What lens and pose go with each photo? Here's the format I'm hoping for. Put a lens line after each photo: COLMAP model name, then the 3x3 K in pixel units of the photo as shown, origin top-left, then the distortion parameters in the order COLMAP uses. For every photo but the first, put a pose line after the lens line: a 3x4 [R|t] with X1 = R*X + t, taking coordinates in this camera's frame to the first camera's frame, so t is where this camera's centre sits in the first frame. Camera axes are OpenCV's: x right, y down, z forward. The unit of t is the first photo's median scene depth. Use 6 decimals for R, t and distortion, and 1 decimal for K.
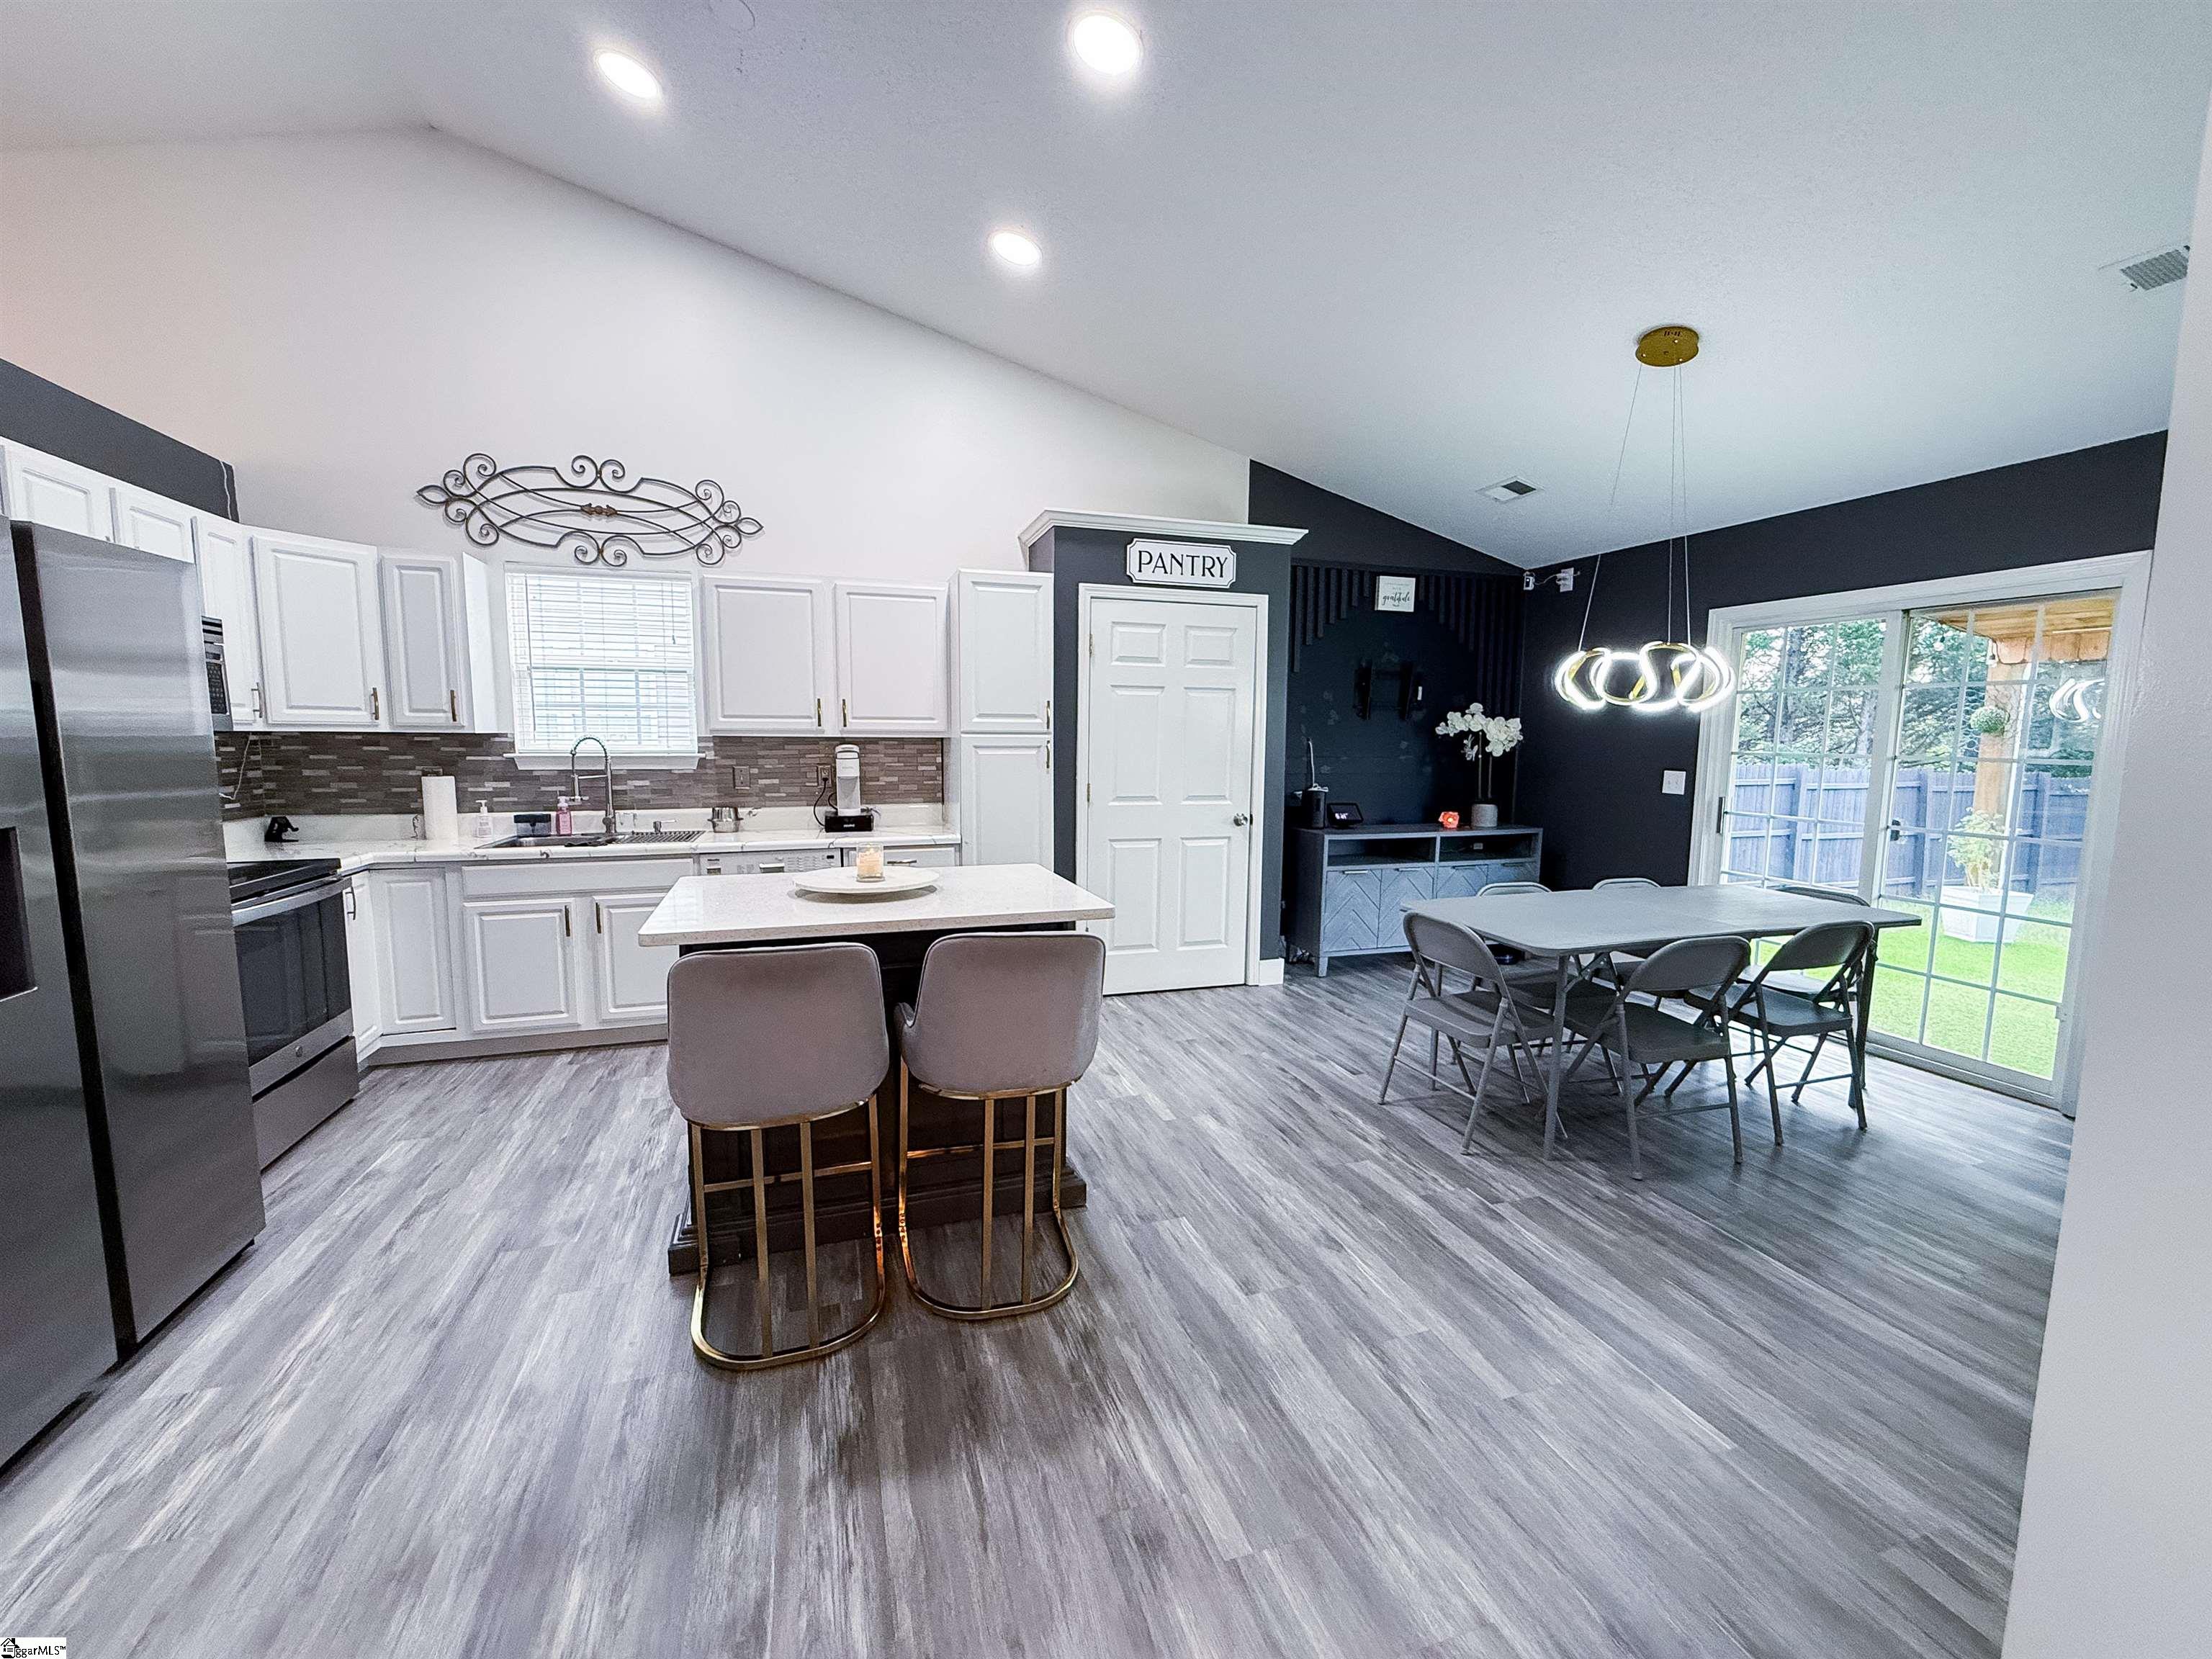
lens RADIAL K [[887.0, 0, 1094.4], [0, 887.0, 831.2], [0, 0, 1]] dist [0.001457, -0.001105]
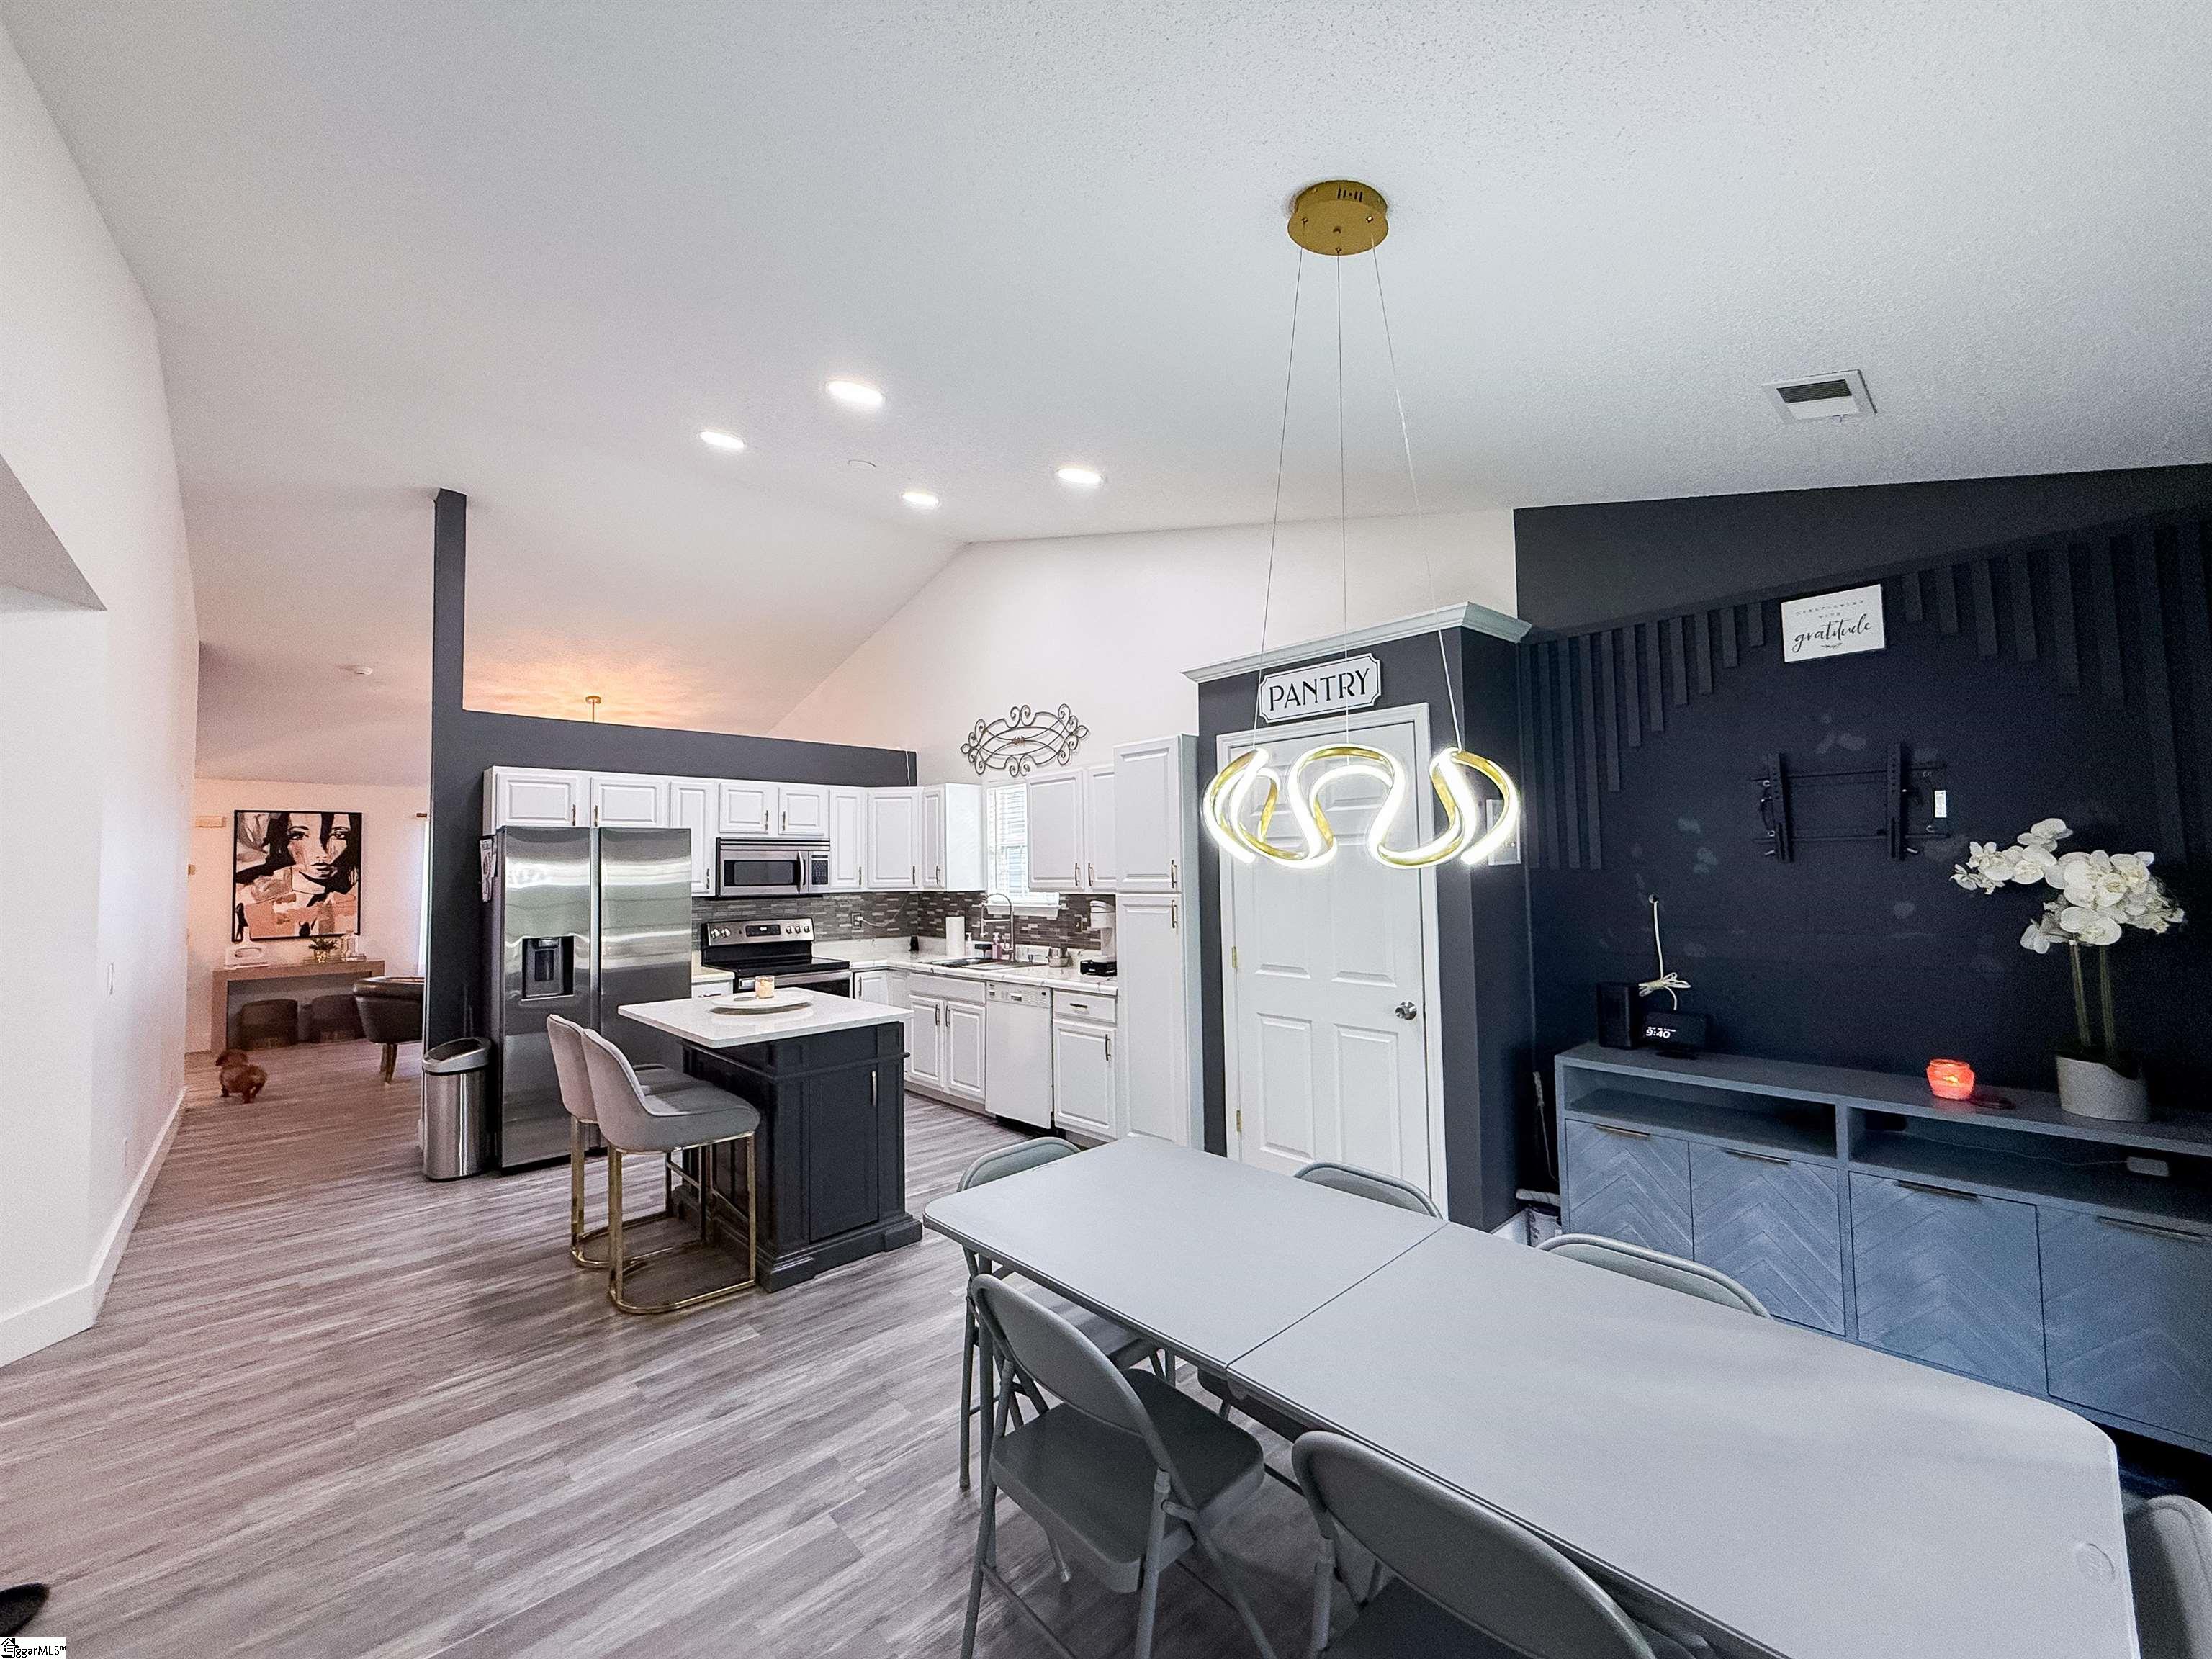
lens RADIAL K [[887.0, 0, 1091.0], [0, 887.0, 829.0], [0, 0, 1]] dist [0.001457, -0.001105]
pose [[0.413802, -0.056701, -0.908599, 0.811419], [-0.078646, 0.992101, -0.097730, -0.077929], [0.906963, 0.111899, 0.406074, 0.514490]]
